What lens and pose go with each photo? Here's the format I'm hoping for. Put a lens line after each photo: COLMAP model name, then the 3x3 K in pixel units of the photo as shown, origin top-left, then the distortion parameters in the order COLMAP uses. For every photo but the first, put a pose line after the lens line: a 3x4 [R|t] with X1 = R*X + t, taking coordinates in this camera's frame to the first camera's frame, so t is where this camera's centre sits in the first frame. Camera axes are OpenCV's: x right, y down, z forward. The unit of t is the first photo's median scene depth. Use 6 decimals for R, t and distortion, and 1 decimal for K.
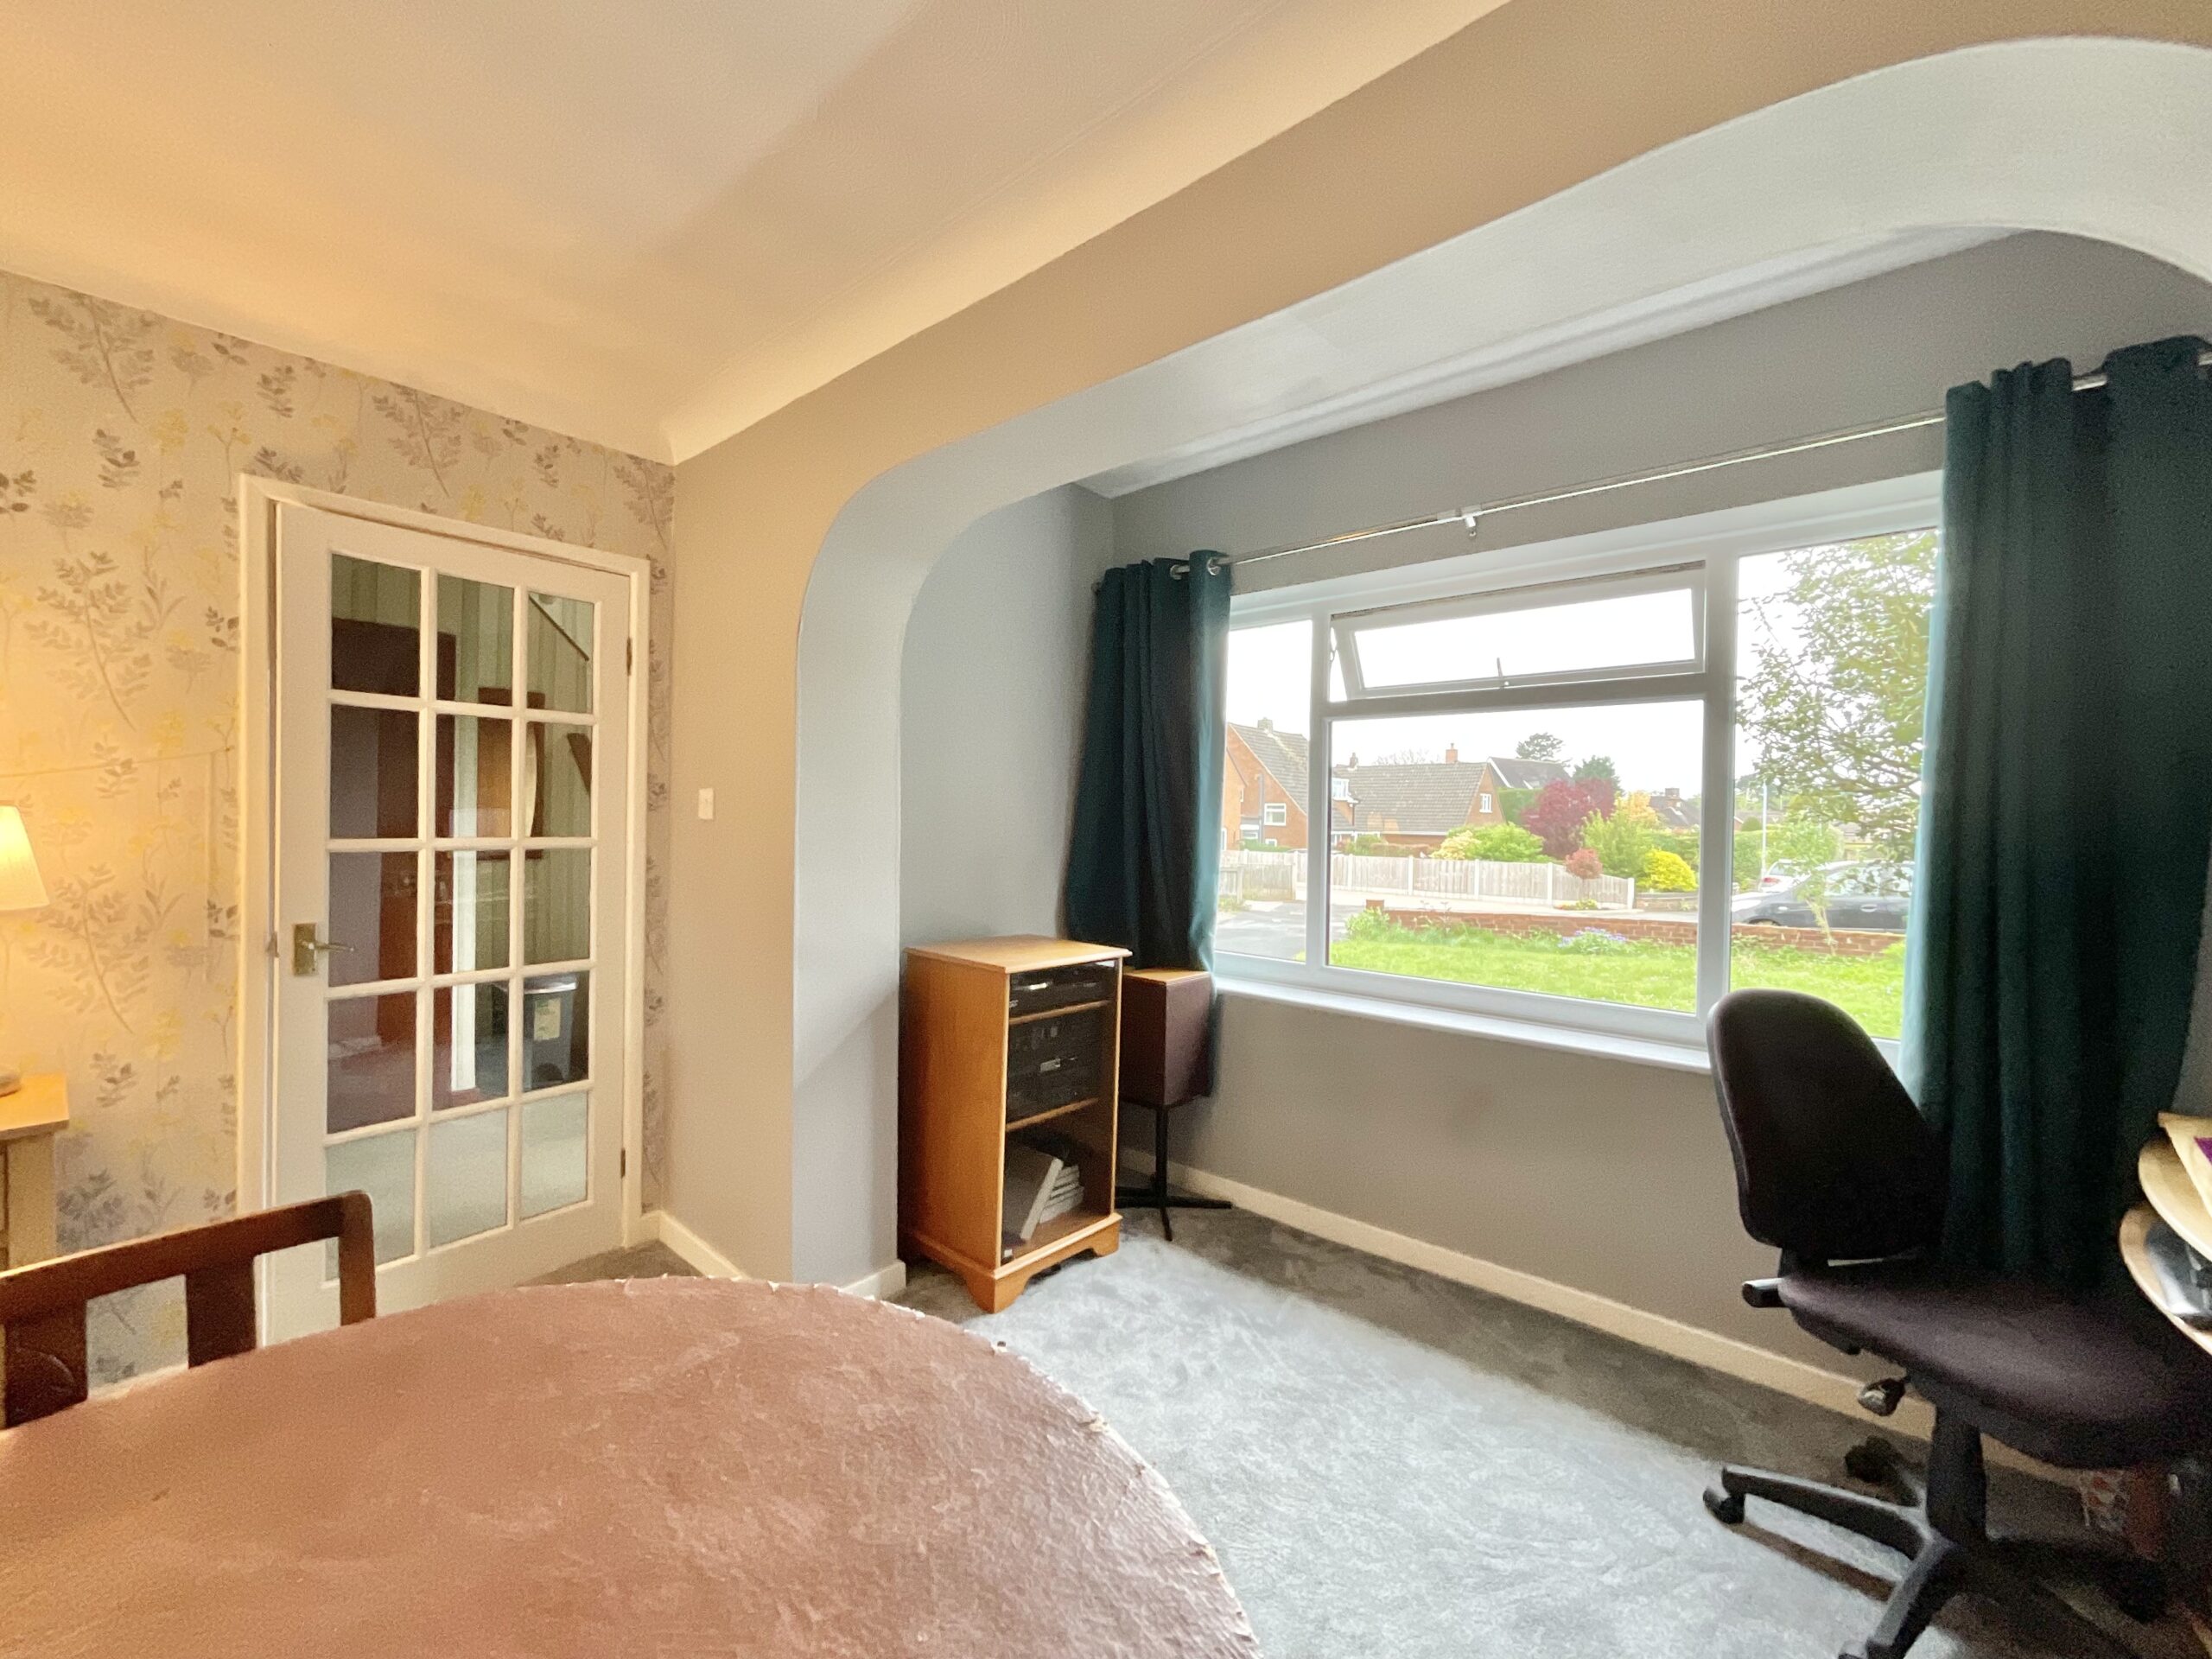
lens RADIAL K [[895.4, 0, 1113.3], [0, 895.4, 827.4], [0, 0, 1]] dist [0.001813, -0.001812]
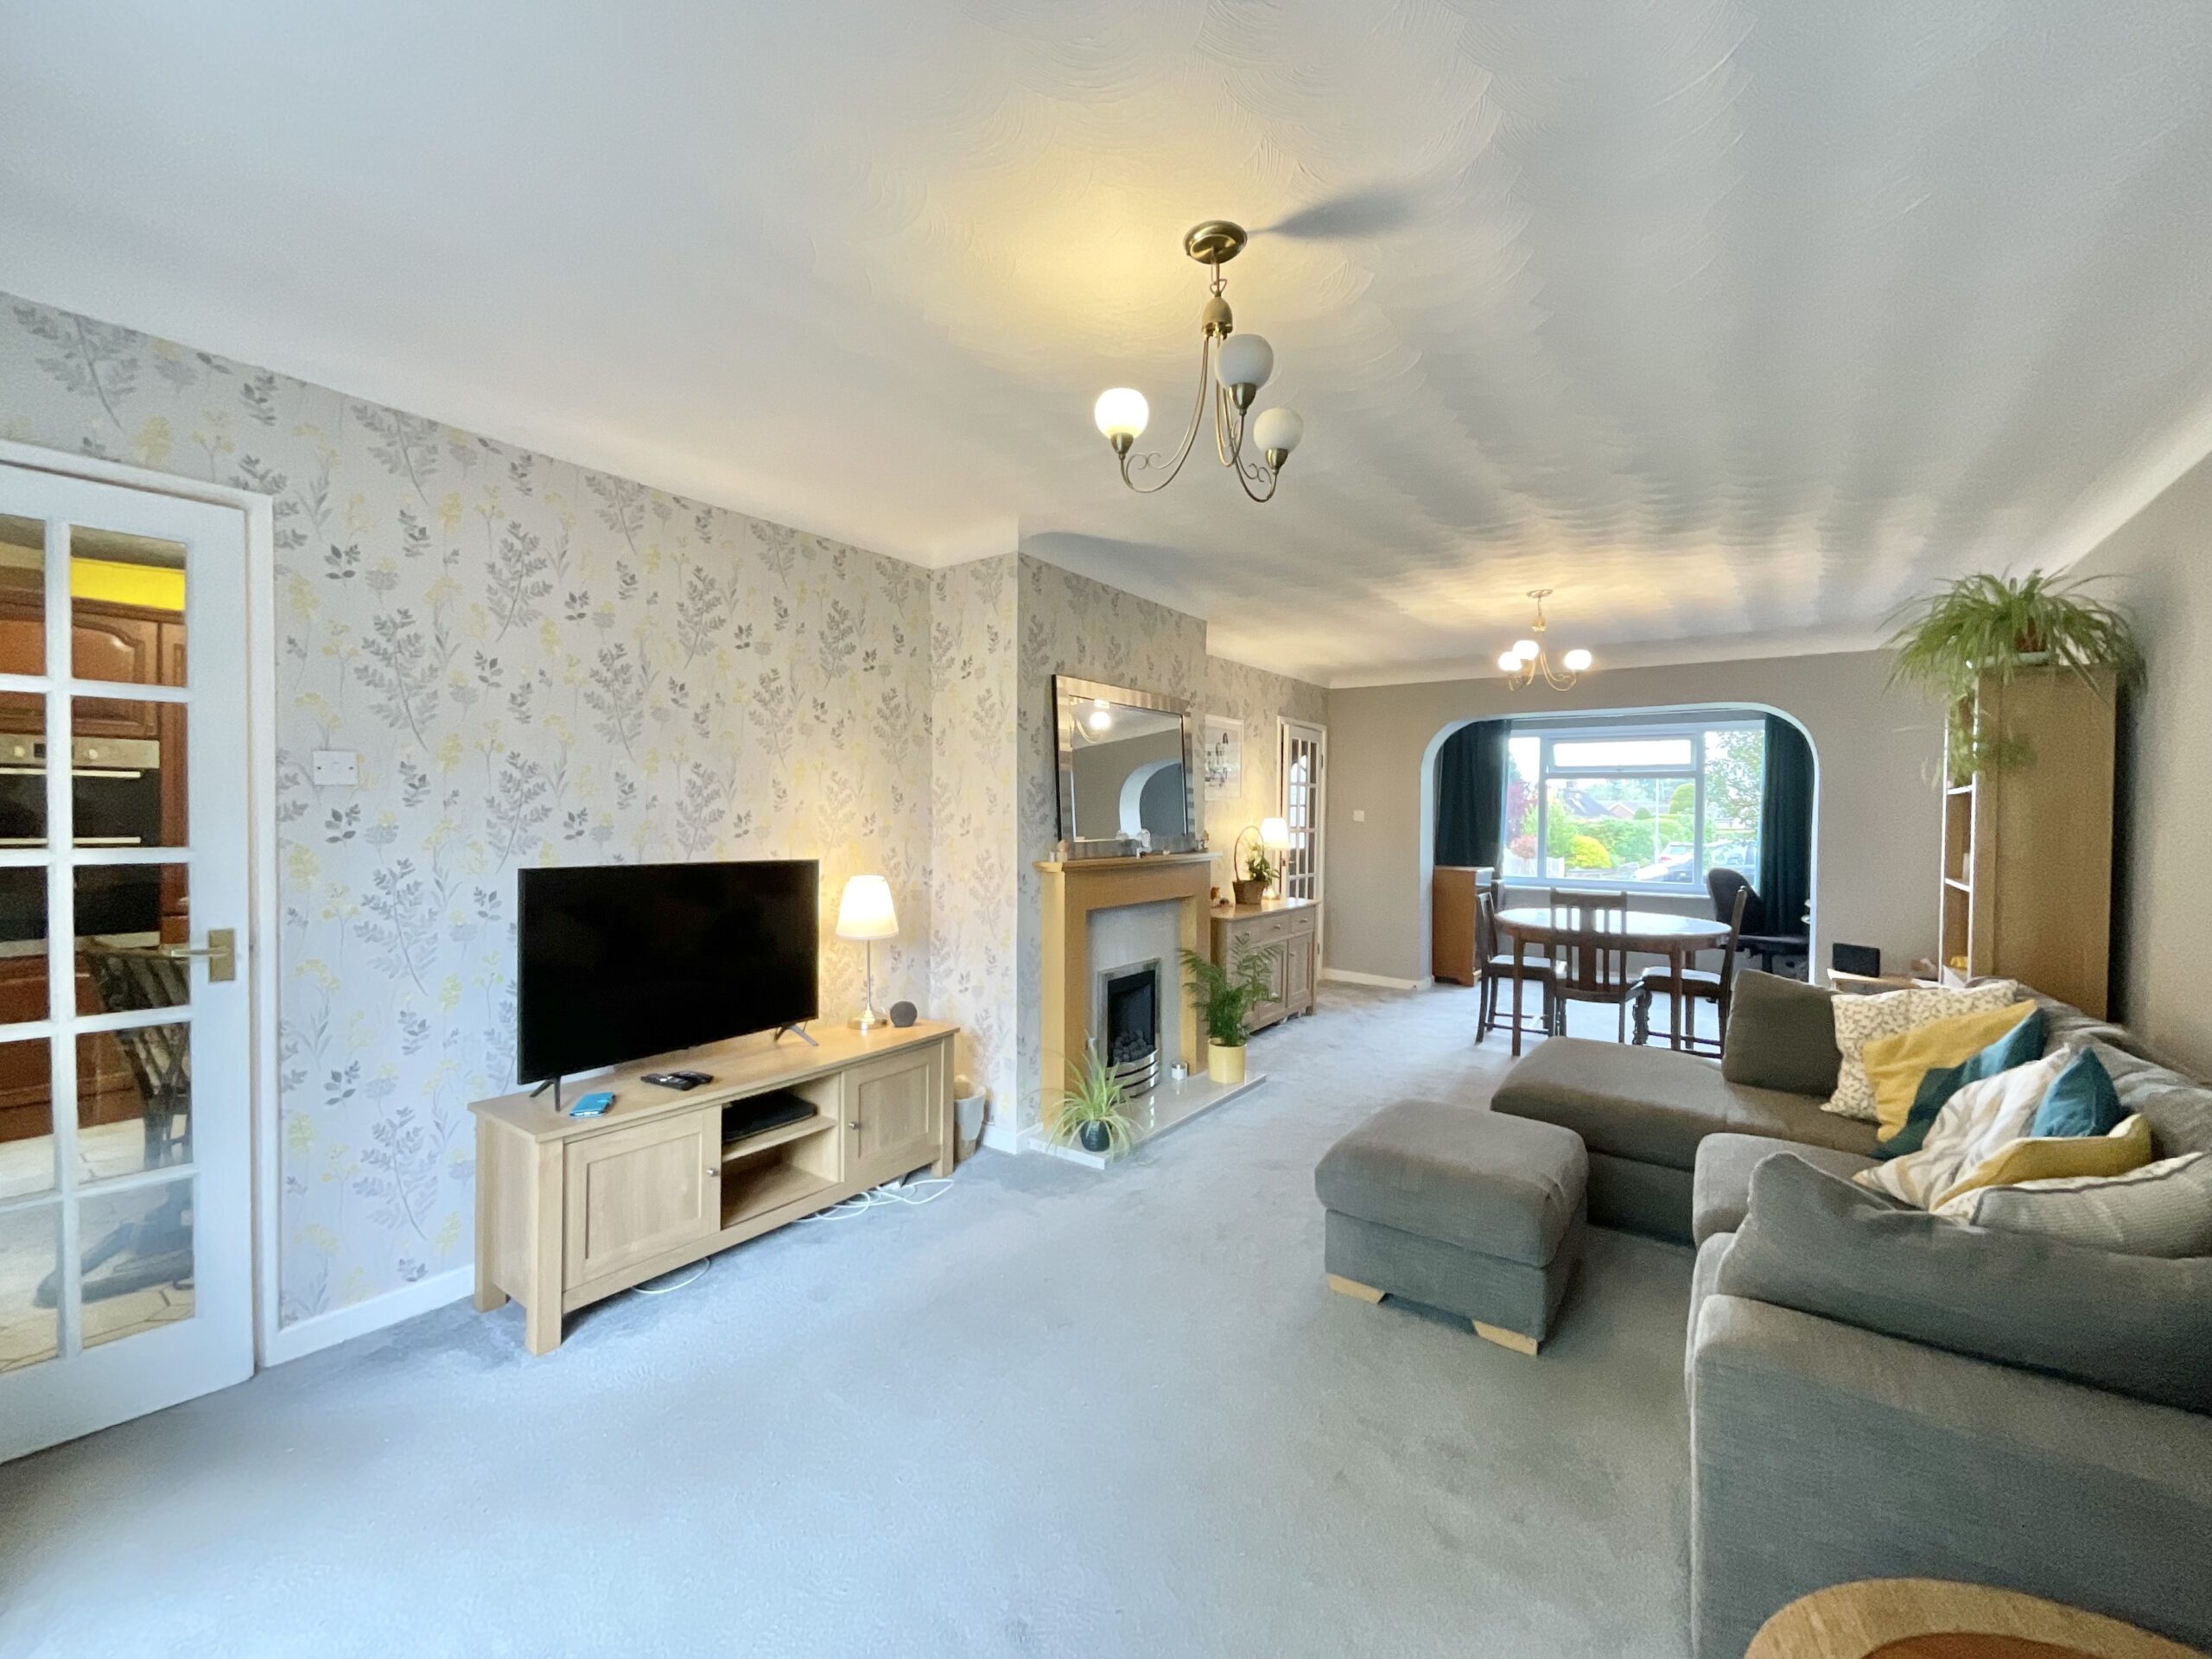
lens RADIAL K [[895.4, 0, 1093.6], [0, 895.4, 823.0], [0, 0, 1]] dist [0.001813, -0.001812]
pose [[0.997036, -0.009756, 0.076315, -0.256065], [0.009623, 0.999951, 0.002110, -0.002517], [-0.076332, -0.001369, 0.997082, -0.299777]]
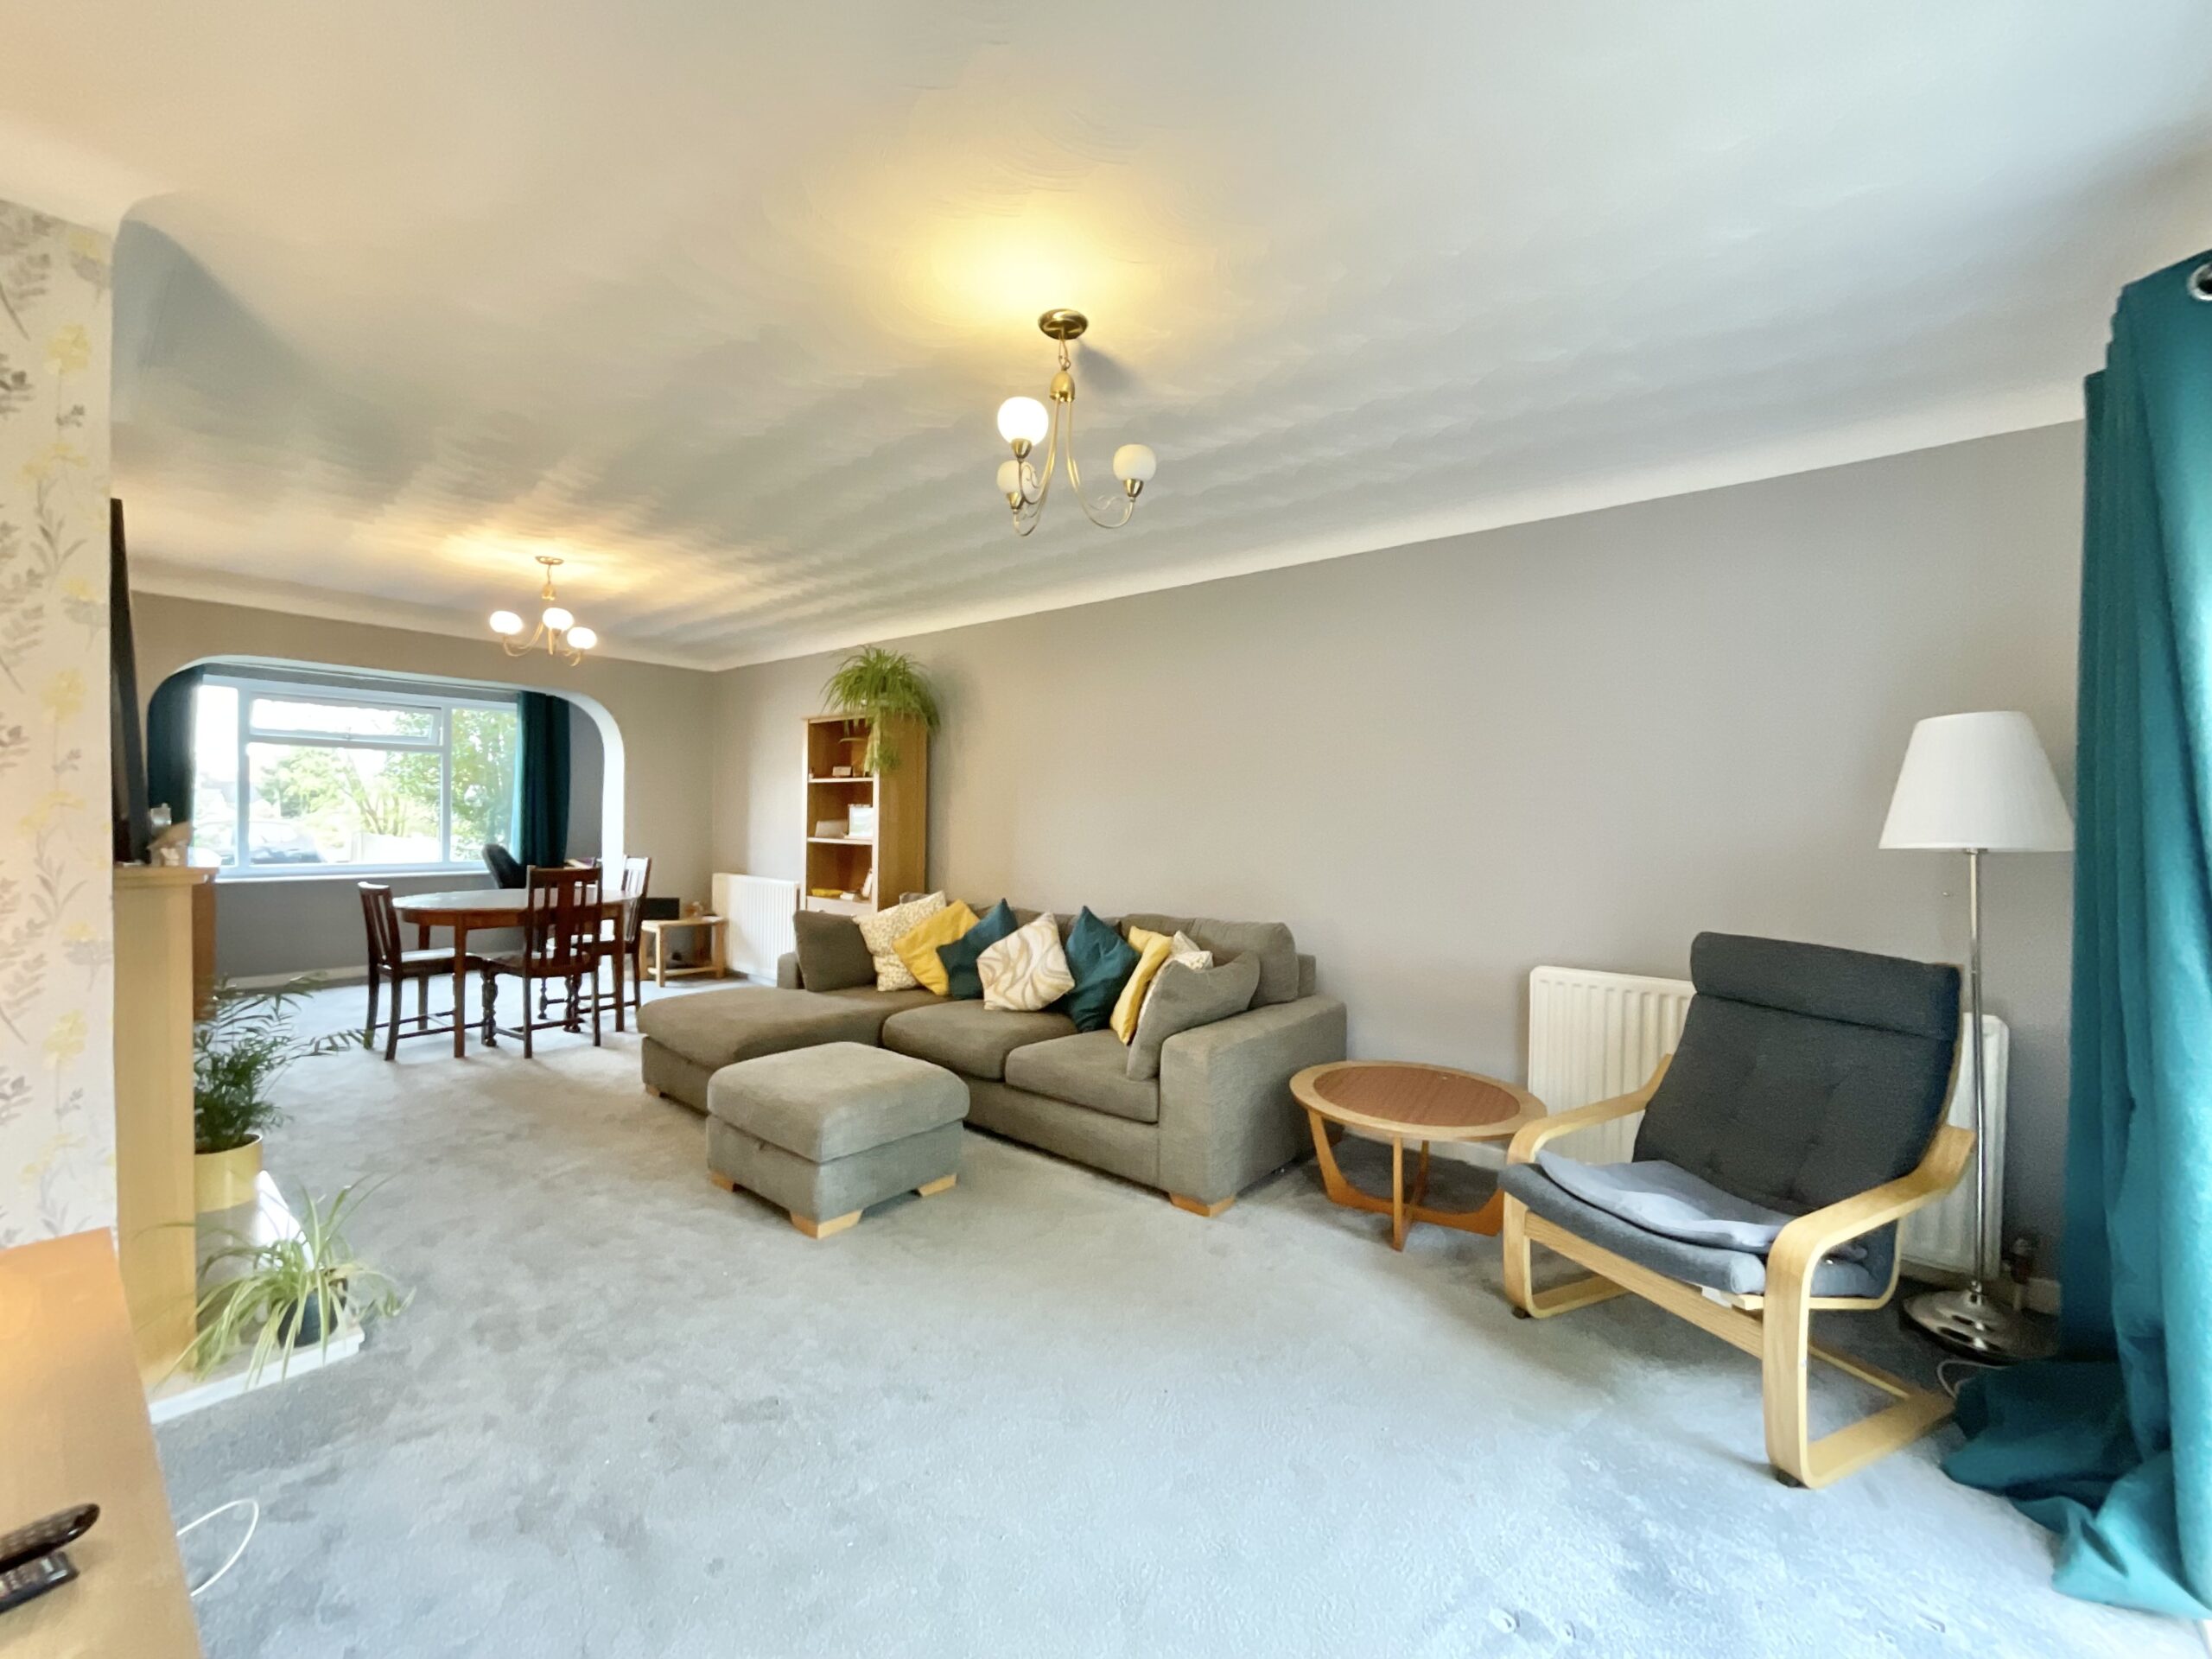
lens RADIAL K [[895.4, 0, 1096.3], [0, 895.4, 831.8], [0, 0, 1]] dist [0.001813, -0.001812]
pose [[0.003771, -0.042684, 0.999081, -0.372582], [-0.008420, 0.999052, 0.042715, -0.003854], [-0.999957, -0.008574, 0.003408, -0.193243]]
